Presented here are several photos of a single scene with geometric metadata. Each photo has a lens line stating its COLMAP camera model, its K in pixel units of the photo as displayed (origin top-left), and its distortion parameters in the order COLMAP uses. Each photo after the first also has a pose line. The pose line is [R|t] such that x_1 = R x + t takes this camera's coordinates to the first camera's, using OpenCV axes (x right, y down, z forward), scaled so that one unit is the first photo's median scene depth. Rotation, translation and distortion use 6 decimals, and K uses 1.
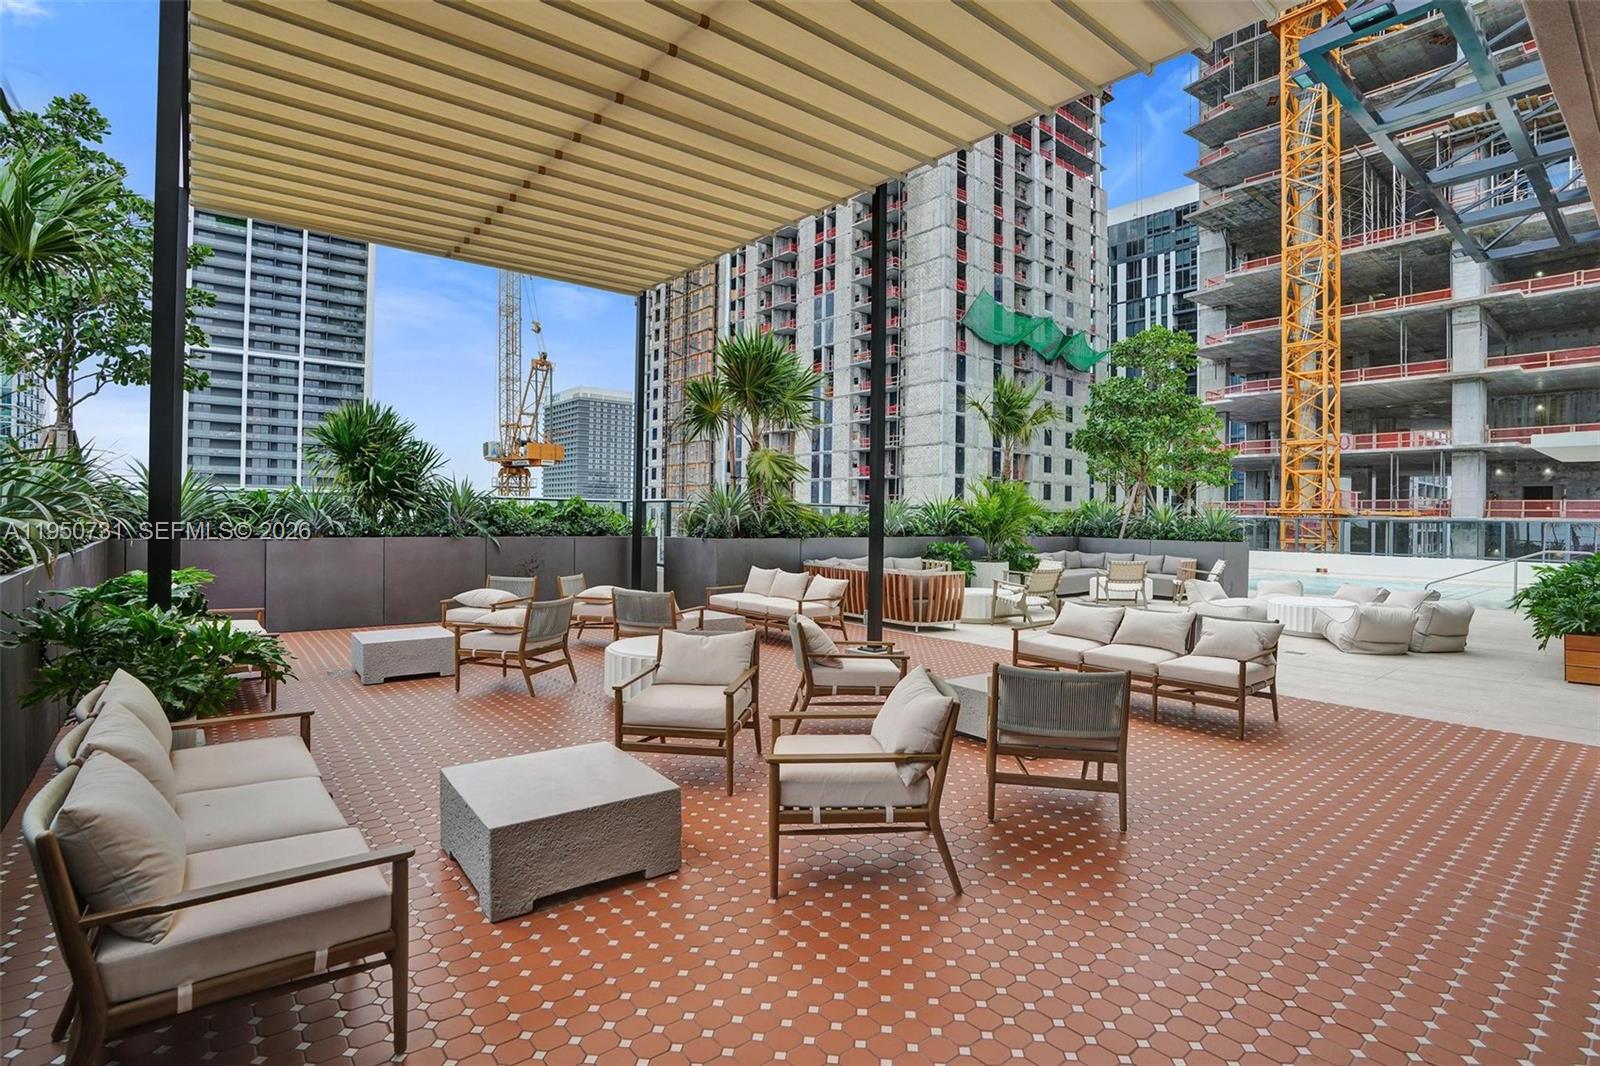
lens RADIAL K [[751.0, 0, 828.3], [0, 751.0, 515.0], [0, 0, 1]] dist [-0.017148, 0.020205]
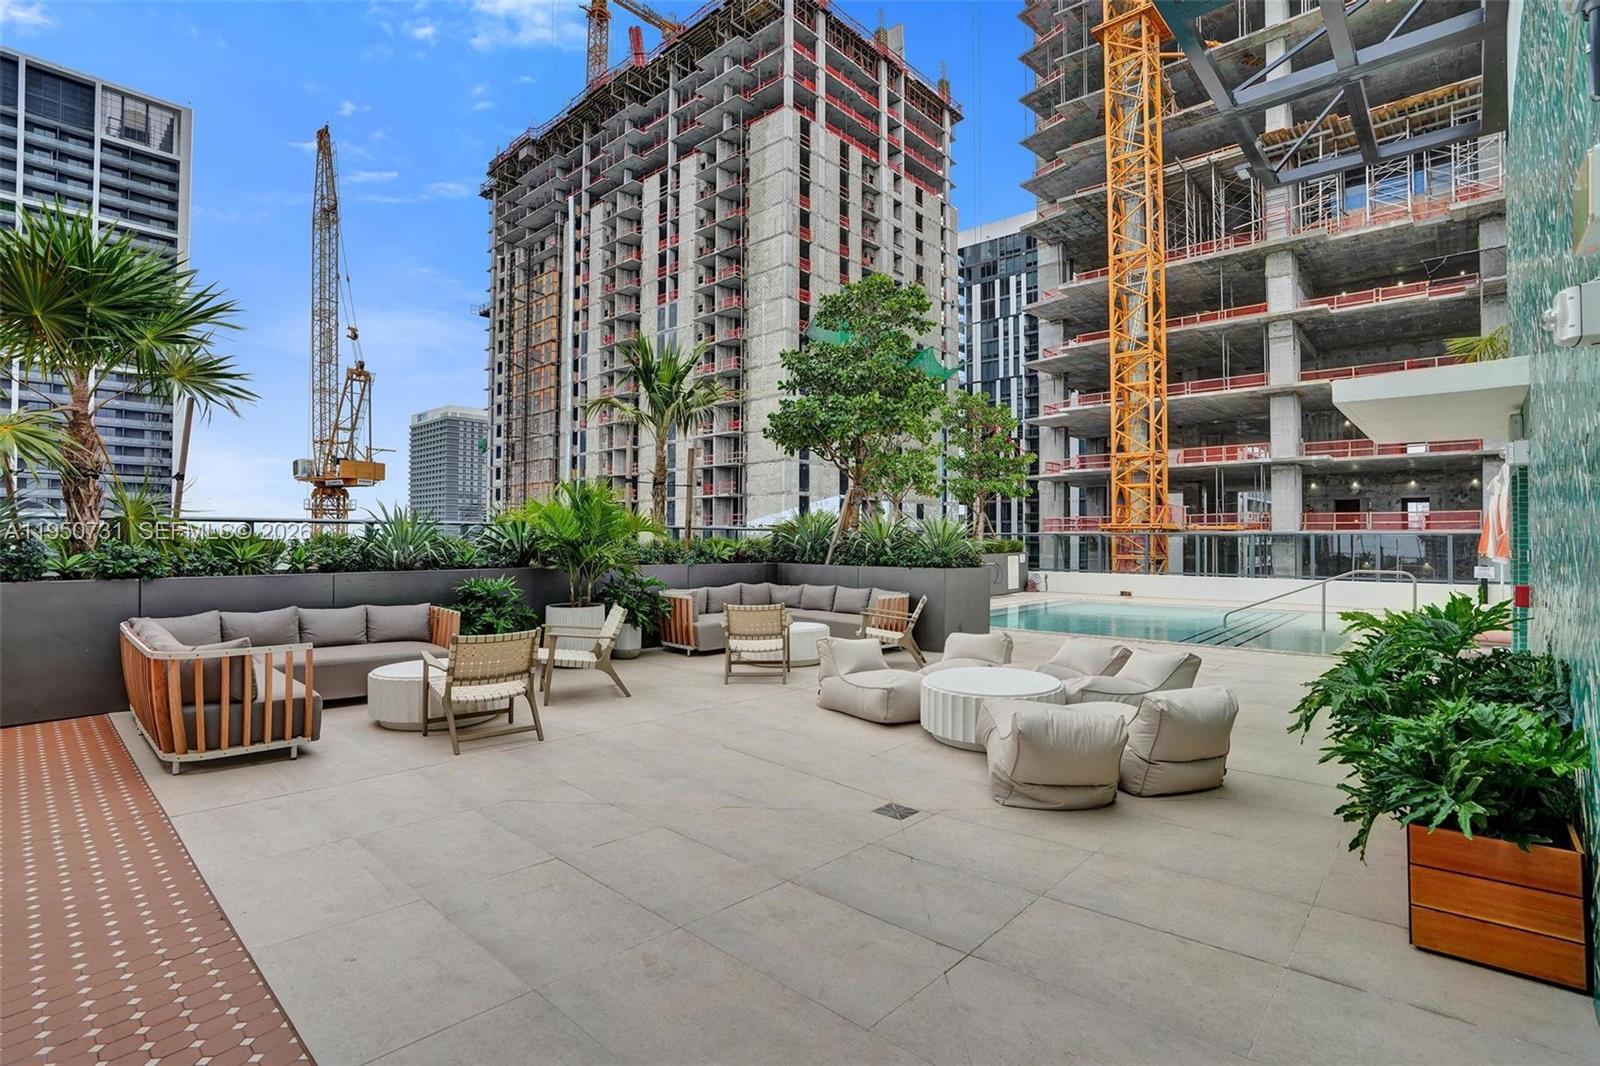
lens RADIAL K [[736.7, 0, 805.5], [0, 736.7, 530.7], [0, 0, 1]] dist [-0.004025, 0.000748]
pose [[0.992624, -0.011555, 0.120682, 0.075539], [0.012335, 0.999908, -0.005718, 0.000798], [-0.120605, 0.007165, 0.992675, 0.079580]]
